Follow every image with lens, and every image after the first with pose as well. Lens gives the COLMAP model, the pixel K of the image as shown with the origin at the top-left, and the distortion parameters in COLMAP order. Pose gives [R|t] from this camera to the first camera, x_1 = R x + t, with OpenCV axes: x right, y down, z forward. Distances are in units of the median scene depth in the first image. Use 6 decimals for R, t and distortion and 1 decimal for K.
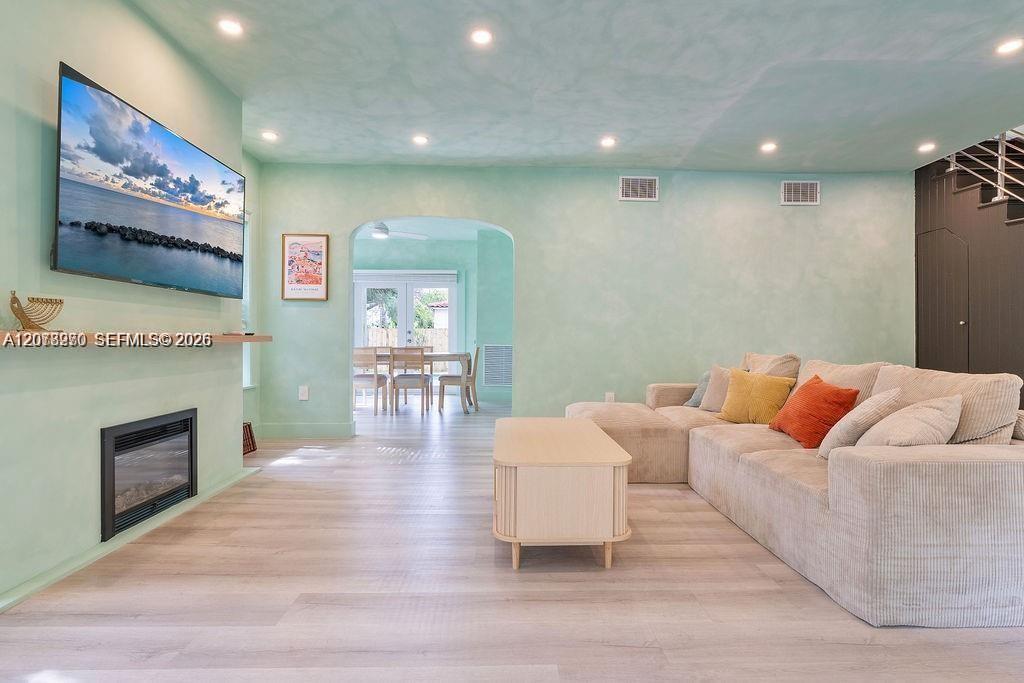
lens RADIAL K [[517.2, 0, 516.1], [0, 517.2, 340.6], [0, 0, 1]] dist [-0.002534, 0.001924]
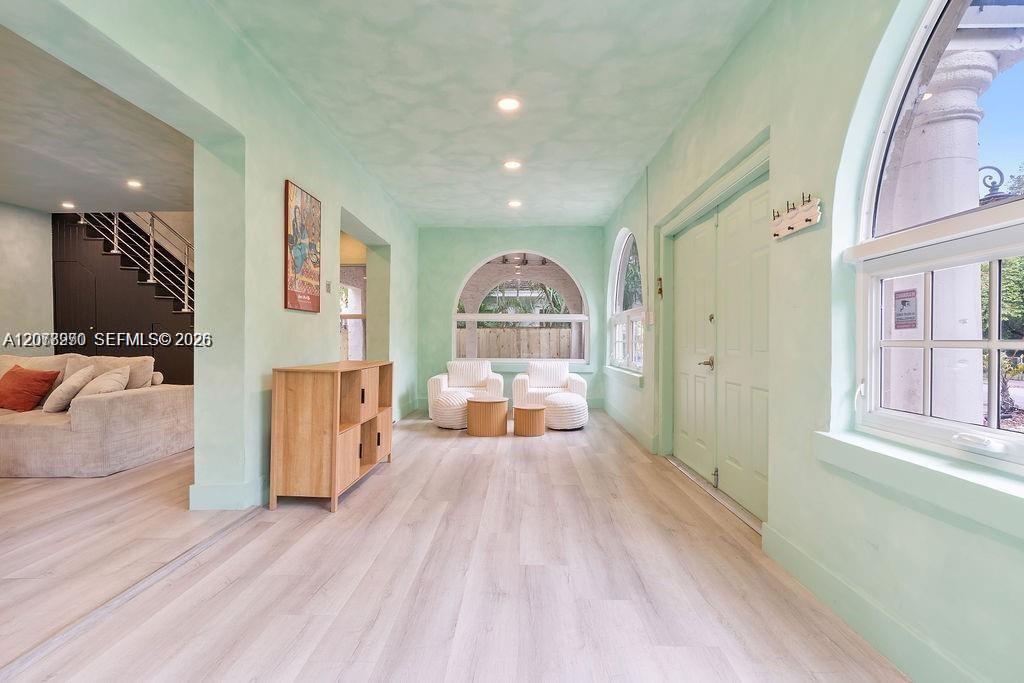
lens RADIAL K [[463.7, 0, 511.2], [0, 463.7, 343.7], [0, 0, 1]] dist [-0.008743, 0.001882]
pose [[0.047145, -0.012088, 0.998815, -0.428051], [0.001232, 0.999927, 0.012043, -0.003020], [-0.998887, 0.000662, 0.047157, -0.289358]]
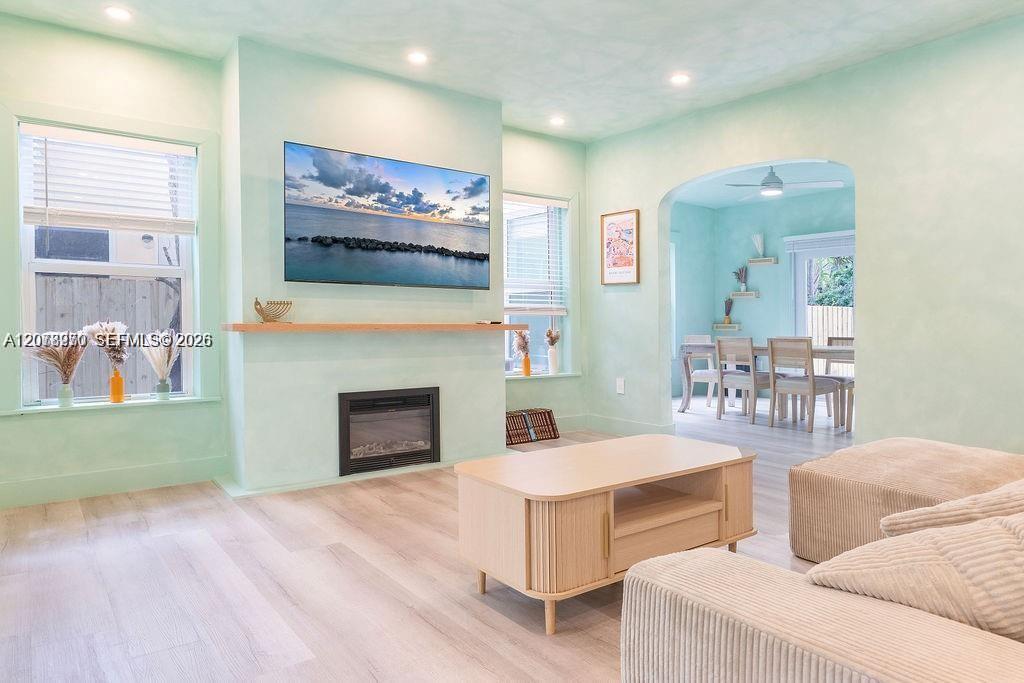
lens RADIAL K [[648.0, 0, 528.3], [0, 648.0, 340.1], [0, 0, 1]] dist [0.003009, -0.004815]
pose [[0.595283, 0.024335, -0.803147, 0.457546], [-0.005753, 0.999645, 0.026025, -0.009659], [0.803495, -0.010871, 0.595212, 0.201890]]
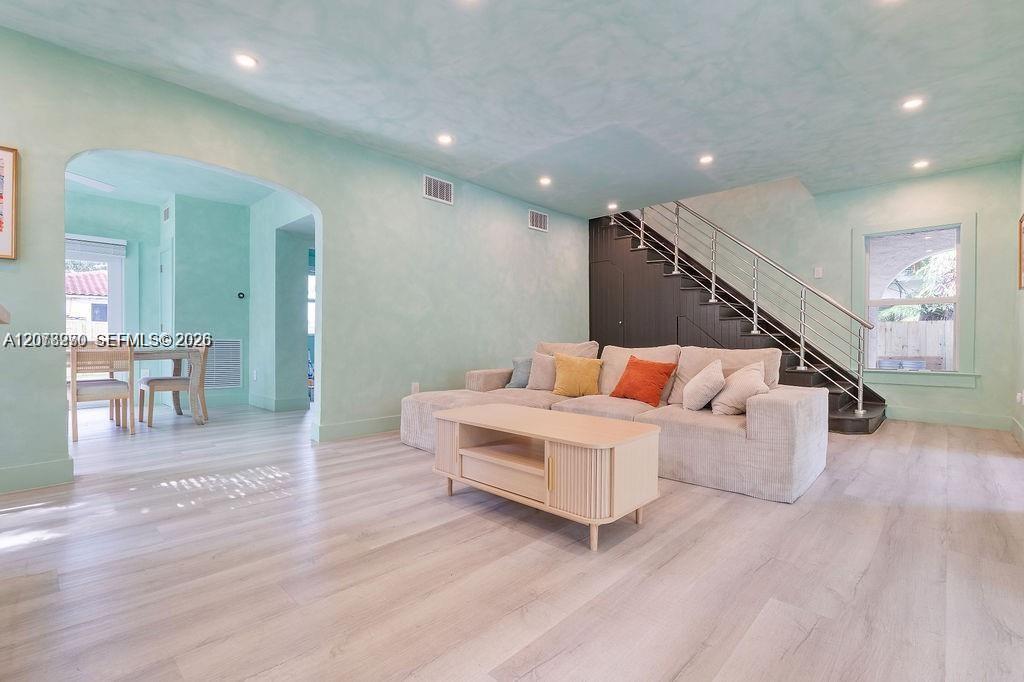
lens RADIAL K [[463.7, 0, 519.3], [0, 463.7, 341.7], [0, 0, 1]] dist [-0.008743, 0.001882]
pose [[0.702915, -0.005781, 0.711250, -0.364169], [0.000704, 0.999972, 0.007431, 0.013844], [-0.711273, -0.004723, 0.702900, 0.231722]]
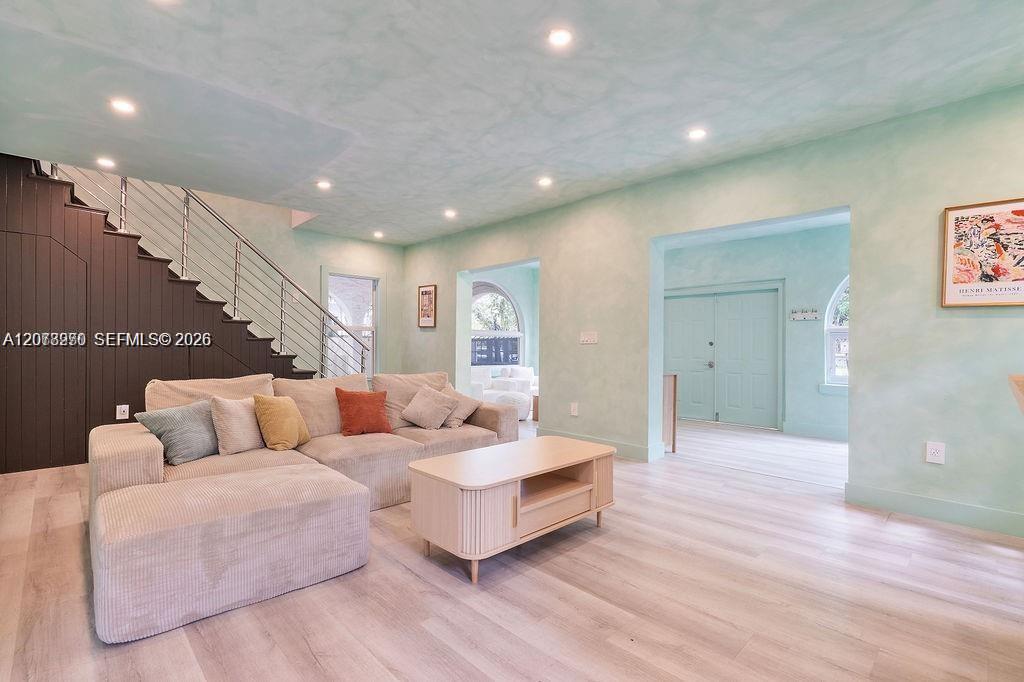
lens RADIAL K [[463.7, 0, 510.4], [0, 463.7, 340.4], [0, 0, 1]] dist [-0.008743, 0.001882]
pose [[-0.676360, -0.001368, 0.736570, -0.380486], [-0.007477, 0.999960, -0.005009, -0.031486], [-0.736533, -0.008895, -0.676343, 1.008780]]
